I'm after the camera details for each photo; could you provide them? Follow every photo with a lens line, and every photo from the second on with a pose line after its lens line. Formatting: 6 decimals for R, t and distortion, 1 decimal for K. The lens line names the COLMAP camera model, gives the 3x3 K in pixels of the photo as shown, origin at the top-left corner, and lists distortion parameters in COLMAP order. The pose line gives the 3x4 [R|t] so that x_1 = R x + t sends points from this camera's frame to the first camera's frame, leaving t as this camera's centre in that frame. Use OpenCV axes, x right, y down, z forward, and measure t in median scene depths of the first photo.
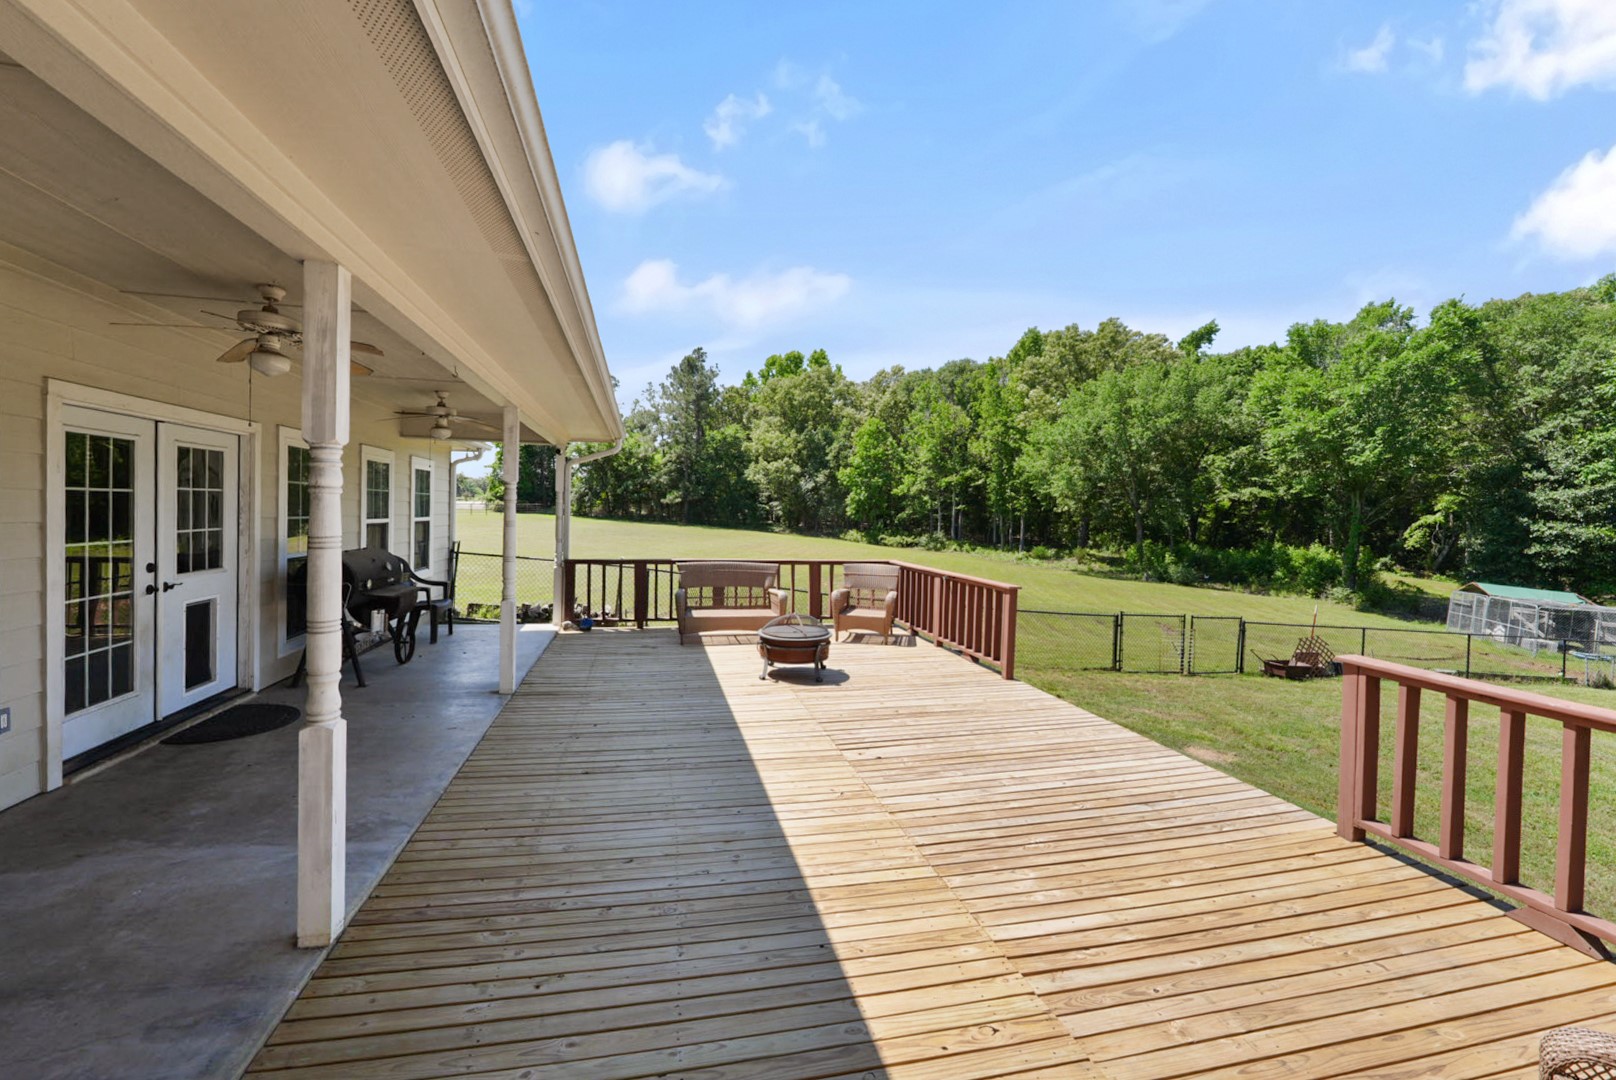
lens RADIAL K [[669.9, 0, 787.8], [0, 669.9, 537.2], [0, 0, 1]] dist [-0.006570, -0.000212]
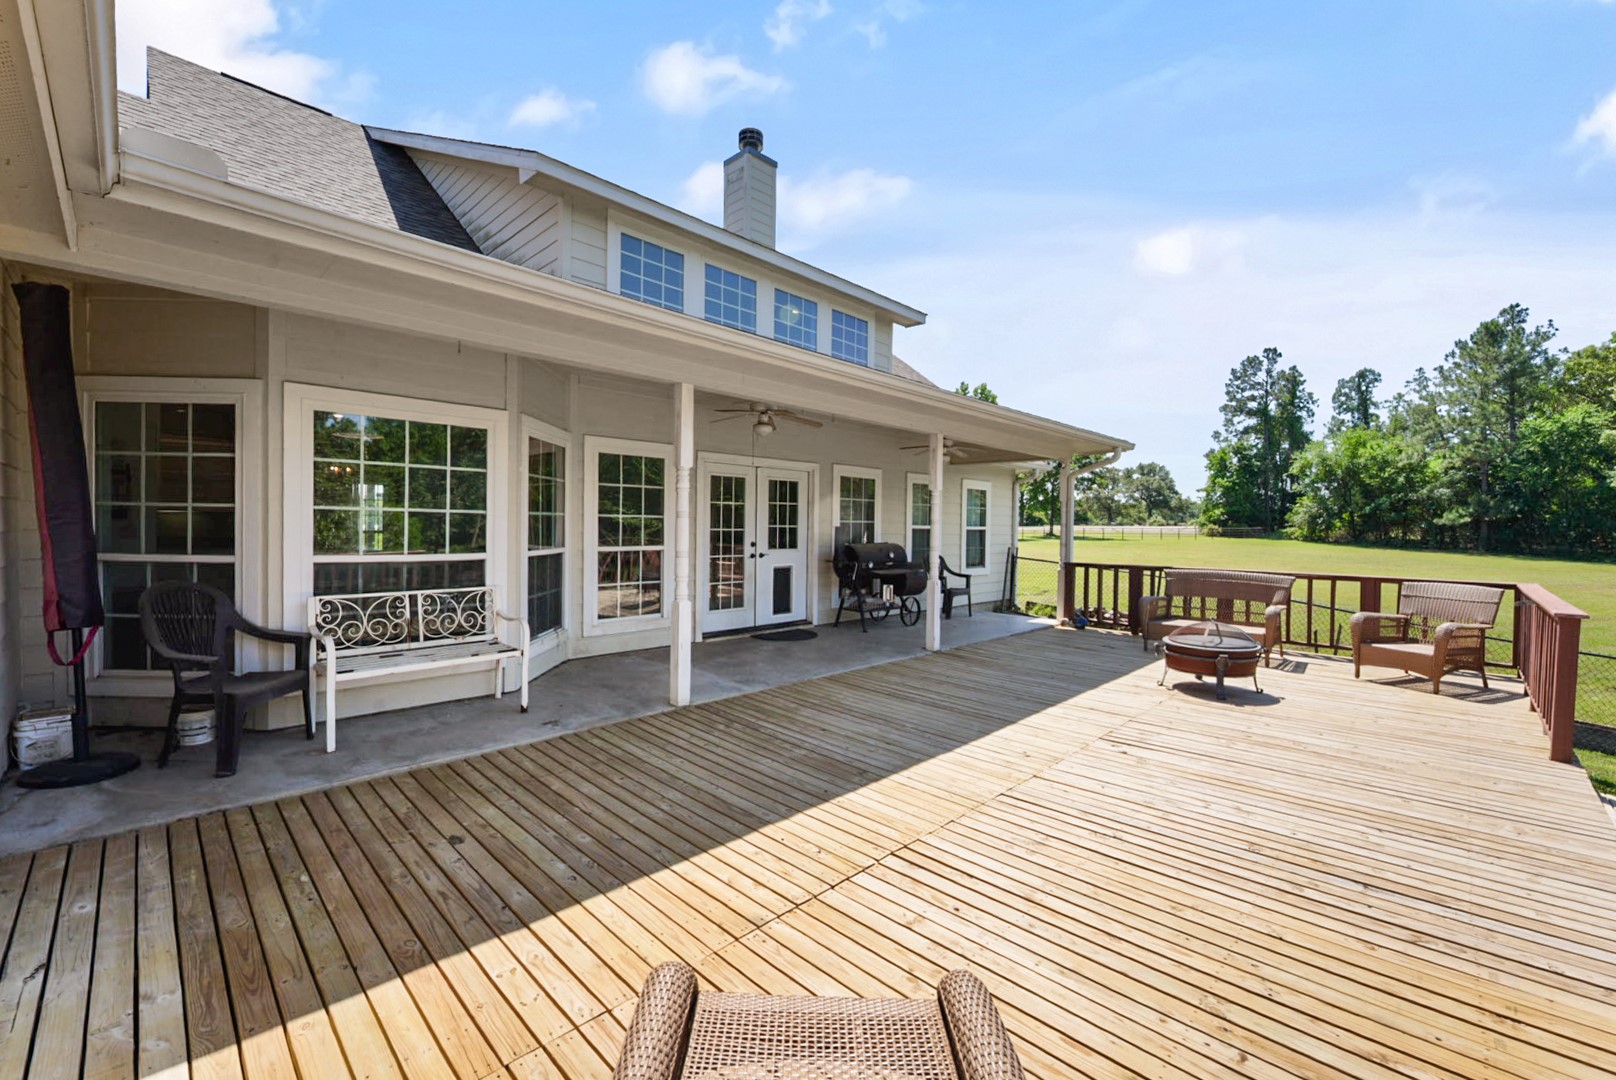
lens RADIAL K [[650.3, 0, 805.5], [0, 650.3, 536.9], [0, 0, 1]] dist [-0.000812, 0.000038]
pose [[0.546537, -0.000543, -0.837435, 0.556177], [-0.032926, 0.999213, -0.022137, 0.049533], [0.836787, 0.039672, 0.546089, 0.088724]]
